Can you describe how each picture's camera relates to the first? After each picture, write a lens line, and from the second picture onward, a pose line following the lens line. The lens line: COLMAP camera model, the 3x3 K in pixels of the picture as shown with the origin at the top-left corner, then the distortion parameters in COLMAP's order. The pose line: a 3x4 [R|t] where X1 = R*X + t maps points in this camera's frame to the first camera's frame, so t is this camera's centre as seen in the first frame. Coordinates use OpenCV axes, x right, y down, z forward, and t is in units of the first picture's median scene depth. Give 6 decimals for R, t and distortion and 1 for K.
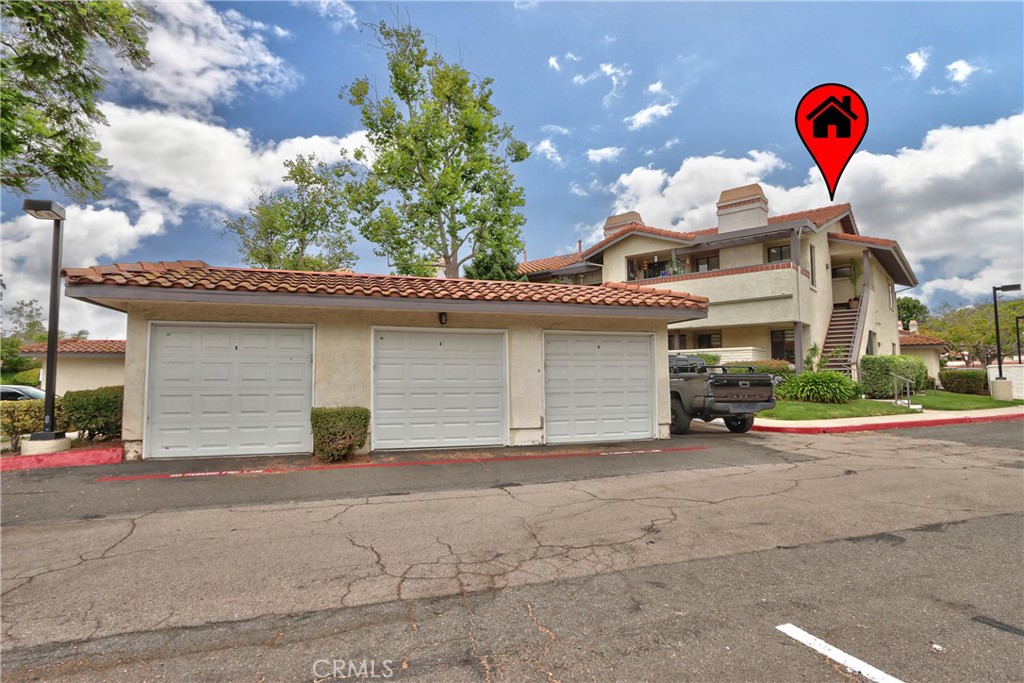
lens RADIAL K [[593.4, 0, 512.0], [0, 593.4, 341.5], [0, 0, 1]] dist [0.000862, -0.000004]
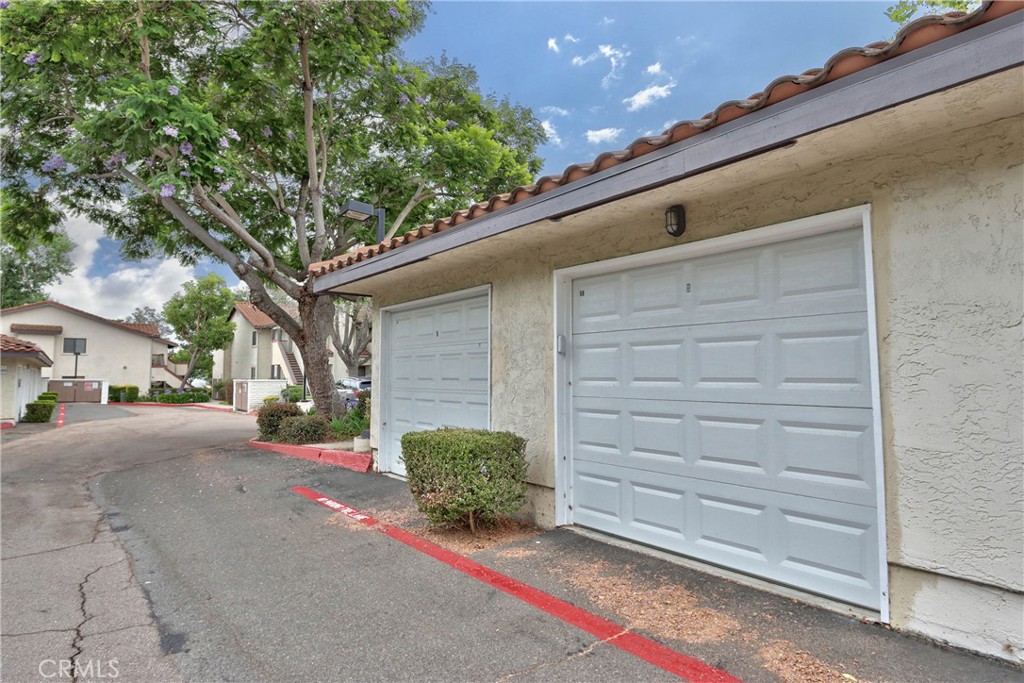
lens RADIAL K [[631.2, 0, 512.0], [0, 631.2, 341.5], [0, 0, 1]] dist [-0.004181, 0.000281]
pose [[0.238870, -0.036937, -0.970349, 0.262209], [0.092443, 0.995603, -0.015142, 0.036752], [0.966641, -0.086085, 0.241234, 0.836168]]
